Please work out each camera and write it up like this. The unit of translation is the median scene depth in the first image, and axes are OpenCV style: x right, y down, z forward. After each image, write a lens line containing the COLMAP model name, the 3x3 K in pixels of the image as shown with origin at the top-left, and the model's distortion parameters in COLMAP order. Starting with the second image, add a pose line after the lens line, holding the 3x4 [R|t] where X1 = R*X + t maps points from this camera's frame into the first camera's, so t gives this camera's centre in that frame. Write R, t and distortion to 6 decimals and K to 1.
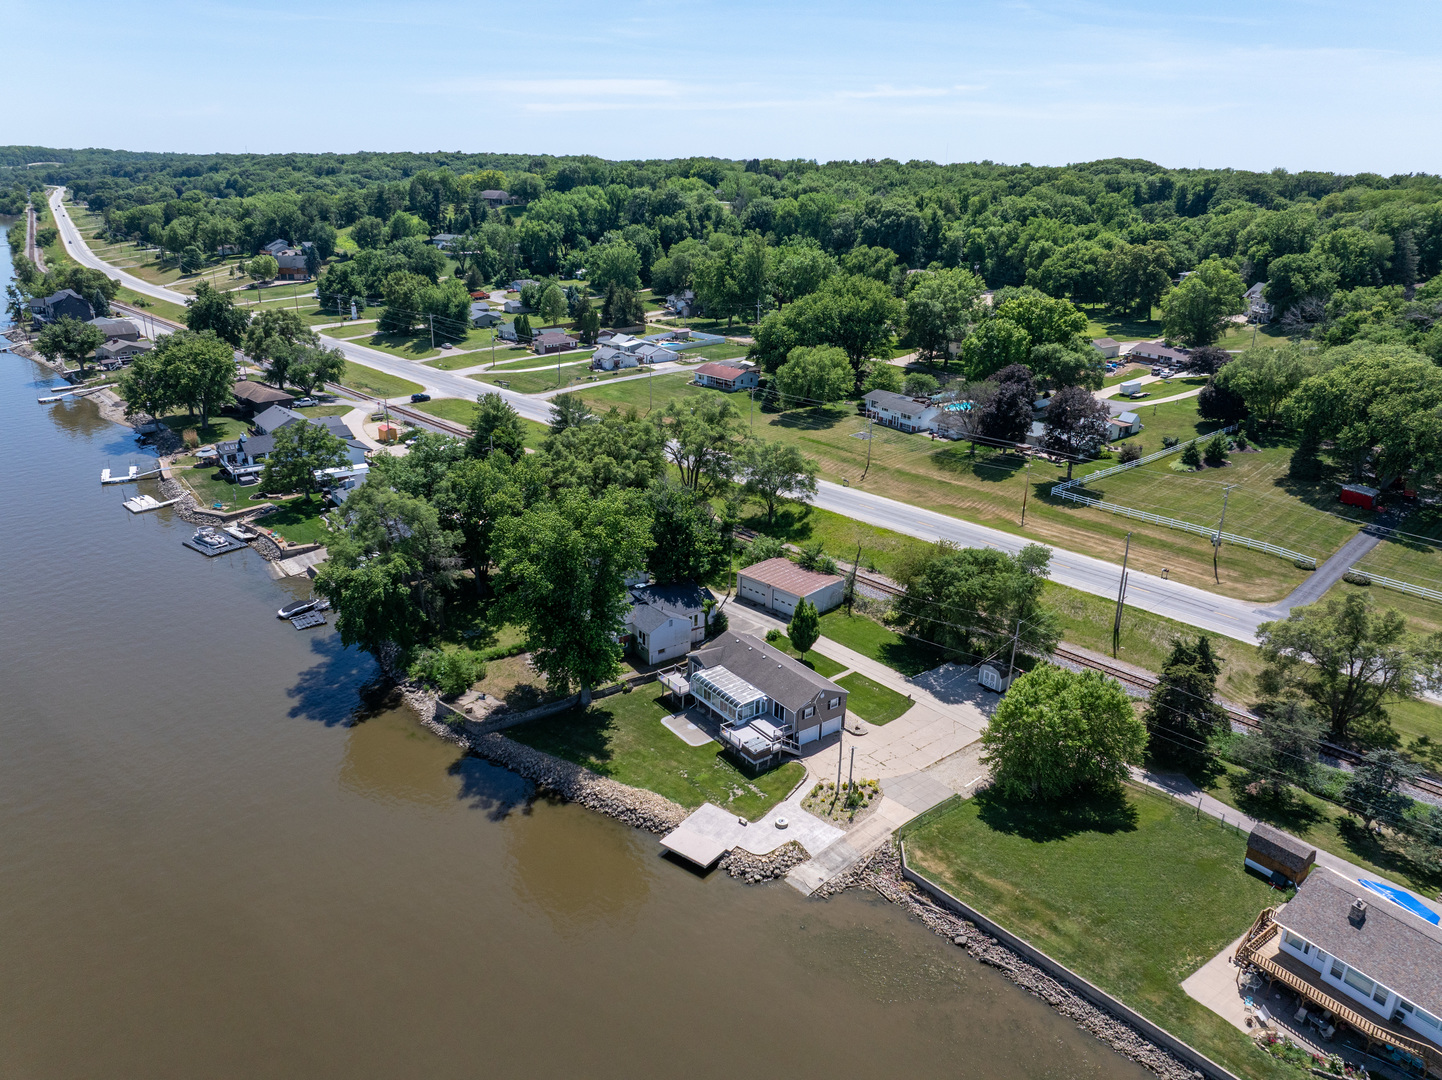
lens RADIAL K [[1006.9, 0, 725.8], [0, 1006.9, 543.5], [0, 0, 1]] dist [-0.050003, 0.017961]
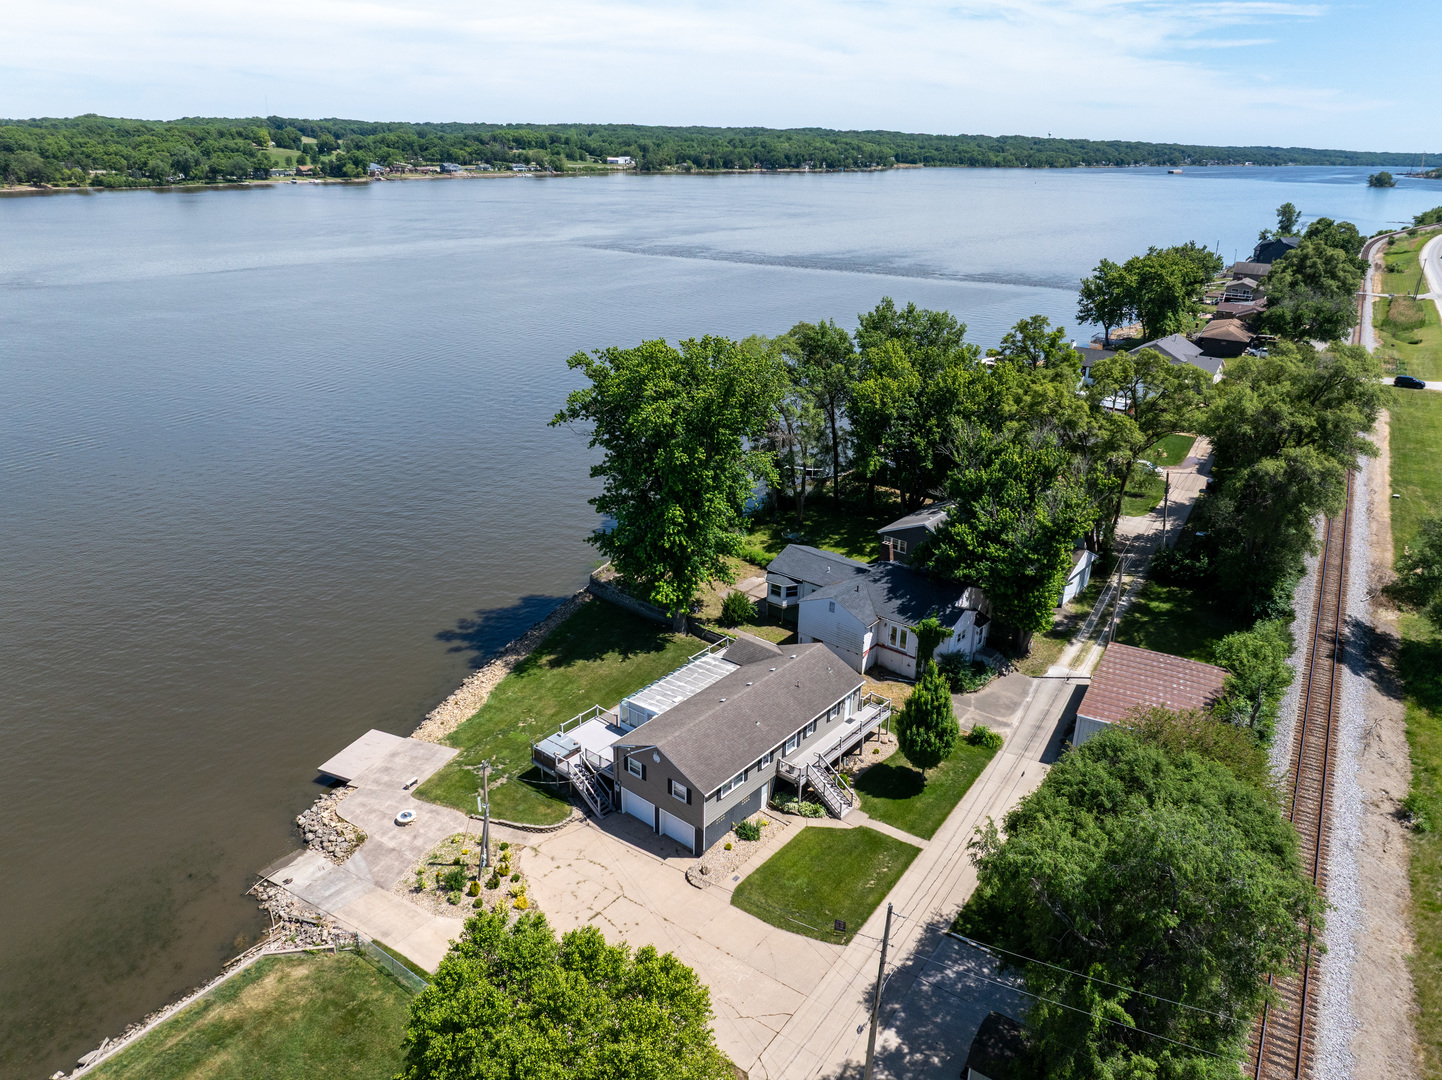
lens RADIAL K [[1006.9, 0, 712.8], [0, 1006.9, 537.7], [0, 0, 1]] dist [-0.050003, 0.017961]
pose [[0.242233, 0.342615, -0.907710, 0.274869], [-0.353525, 0.902423, 0.246277, -0.050765], [0.903517, 0.261242, 0.339720, 0.396464]]
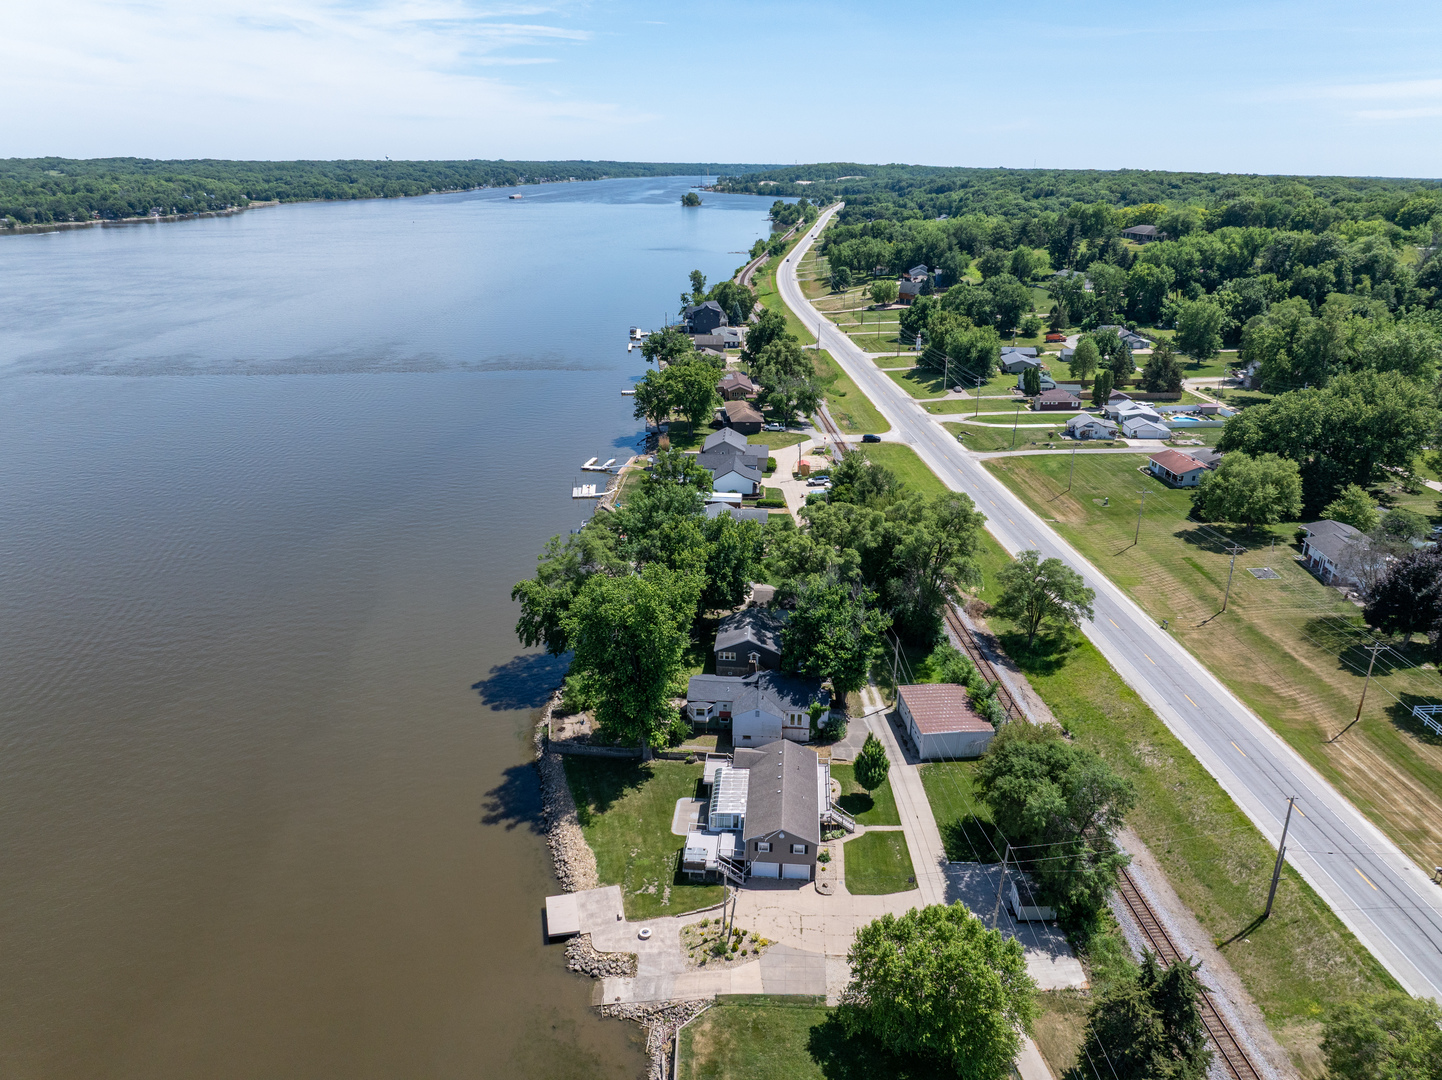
lens RADIAL K [[1006.9, 0, 719.2], [0, 1006.9, 542.7], [0, 0, 1]] dist [-0.050003, 0.017961]
pose [[0.755803, 0.215607, -0.618284, 0.283570], [-0.223641, 0.972453, 0.065729, -0.082266], [0.615423, 0.088596, 0.783202, 0.095482]]
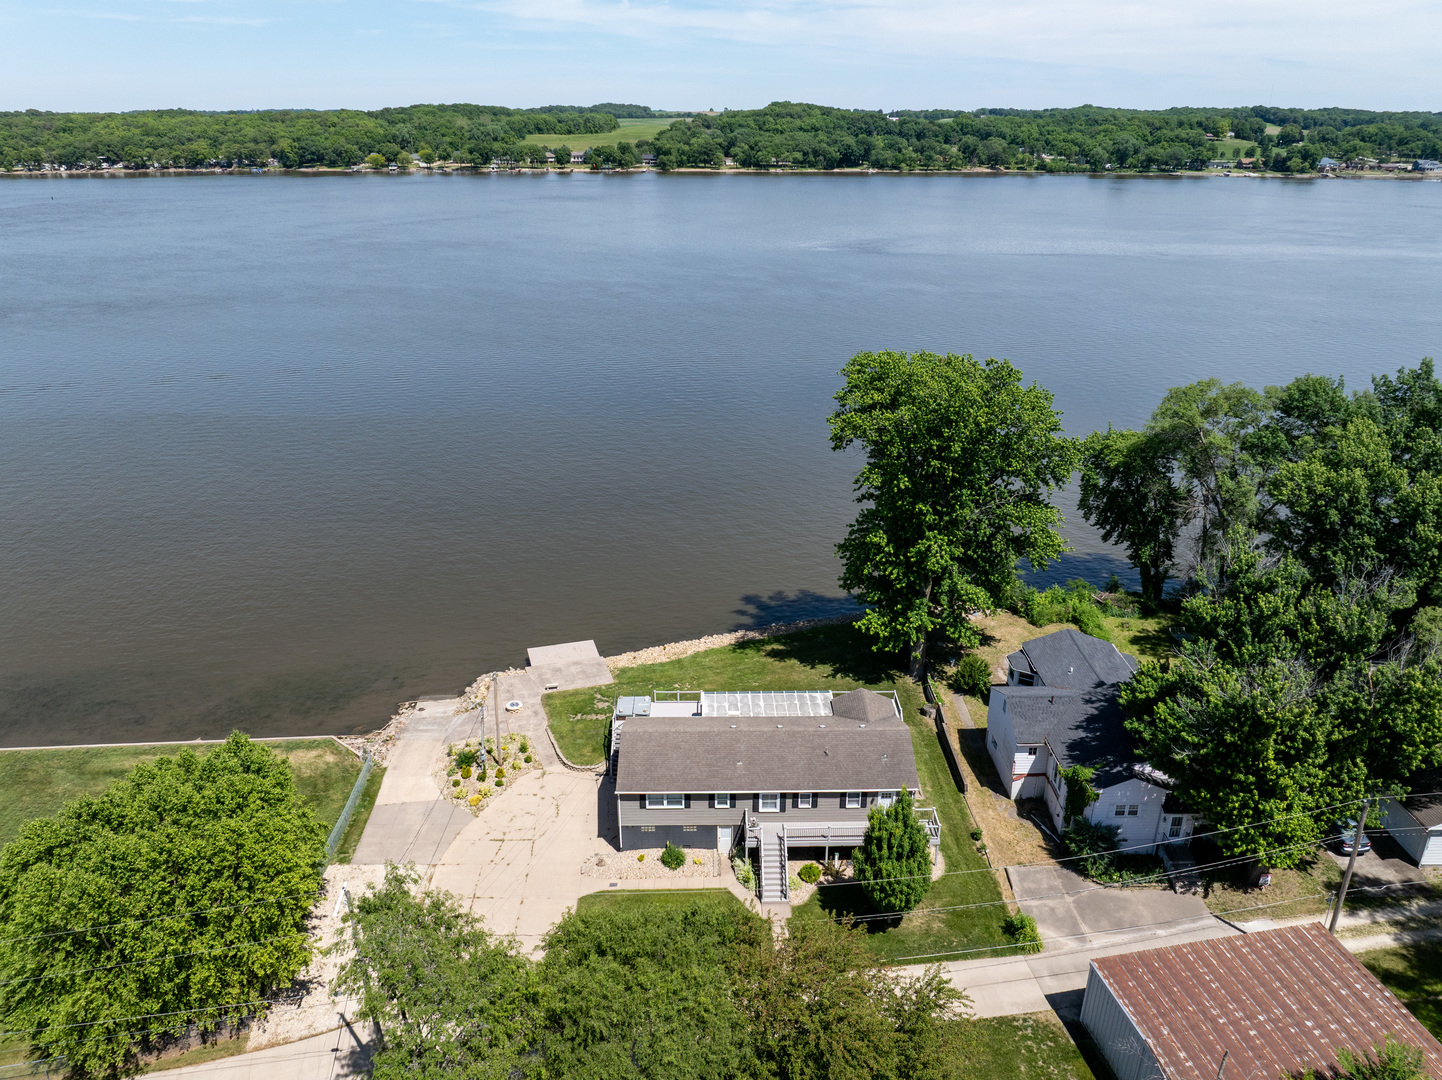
lens RADIAL K [[1006.9, 0, 719.4], [0, 1006.9, 540.0], [0, 0, 1]] dist [-0.050003, 0.017961]
pose [[-0.582038, 0.294854, -0.757821, 0.222635], [-0.298827, 0.789176, 0.536566, -0.124244], [0.756263, 0.538759, -0.371220, 0.581808]]
